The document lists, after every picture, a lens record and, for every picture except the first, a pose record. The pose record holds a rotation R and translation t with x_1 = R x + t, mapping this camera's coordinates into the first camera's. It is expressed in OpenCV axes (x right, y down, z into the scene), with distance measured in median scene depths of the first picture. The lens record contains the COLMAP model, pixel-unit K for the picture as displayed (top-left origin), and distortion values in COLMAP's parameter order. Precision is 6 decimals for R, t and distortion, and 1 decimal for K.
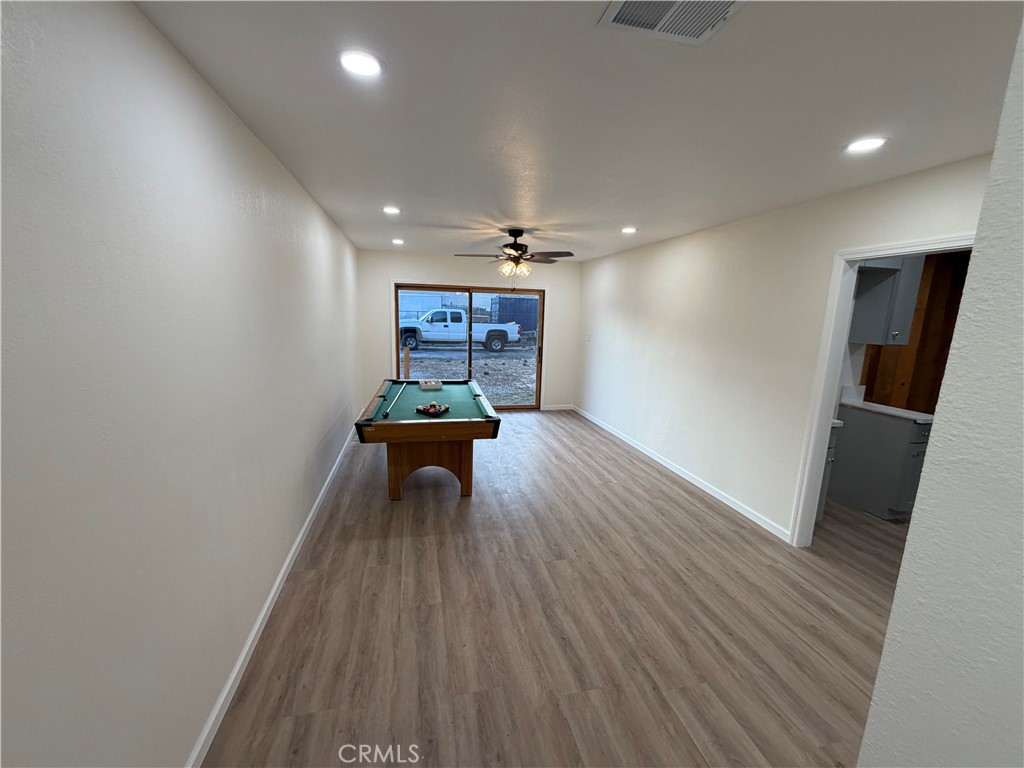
lens RADIAL K [[409.1, 0, 507.2], [0, 409.1, 383.7], [0, 0, 1]] dist [-0.000247, 0.000232]
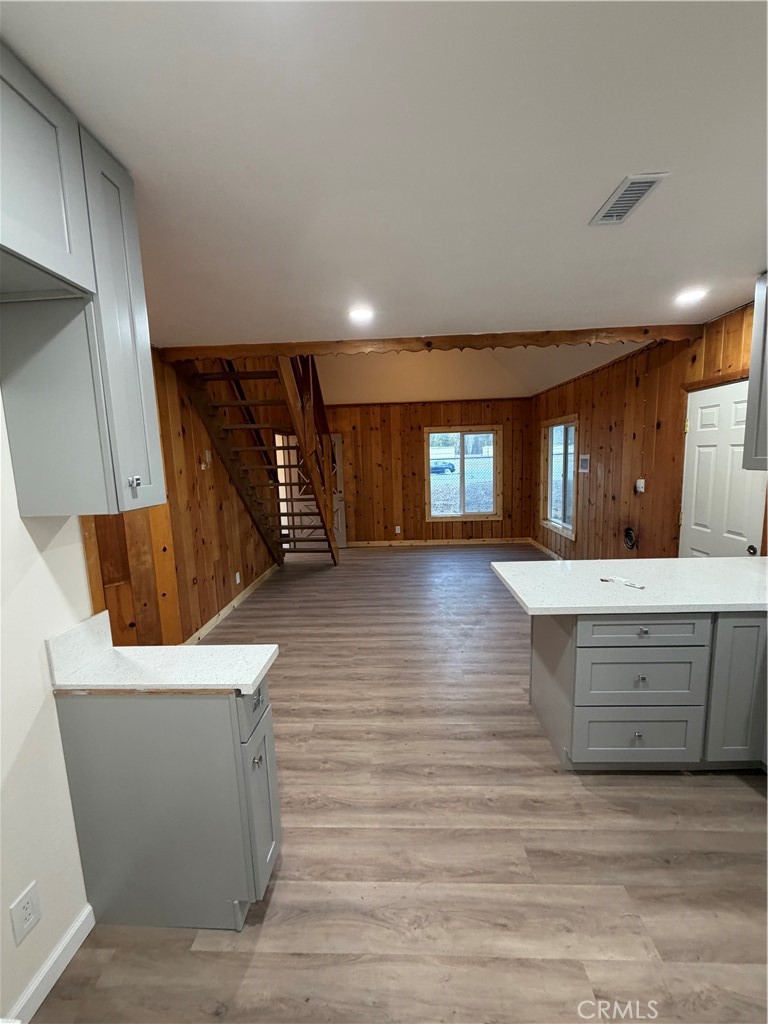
lens RADIAL K [[409.1, 0, 382.8], [0, 409.1, 507.6], [0, 0, 1]] dist [-0.000247, 0.000232]
pose [[0.260714, -0.166445, 0.950960, 0.940066], [0.212656, 0.970733, 0.111605, -0.129956], [-0.941704, 0.173130, 0.288479, 0.989214]]
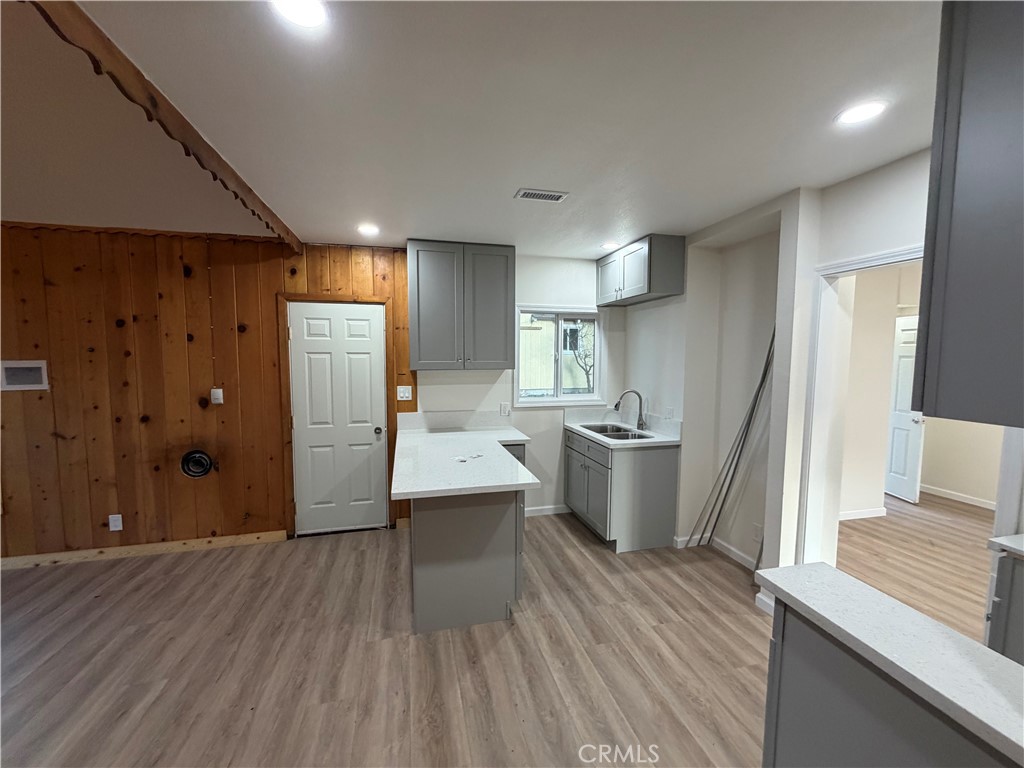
lens RADIAL K [[409.1, 0, 509.9], [0, 409.1, 383.9], [0, 0, 1]] dist [-0.000247, 0.000232]
pose [[-0.998967, -0.037421, -0.025788, 1.797226], [-0.042621, 0.968377, 0.245826, -0.236290], [0.015773, 0.246671, -0.968971, 1.803452]]
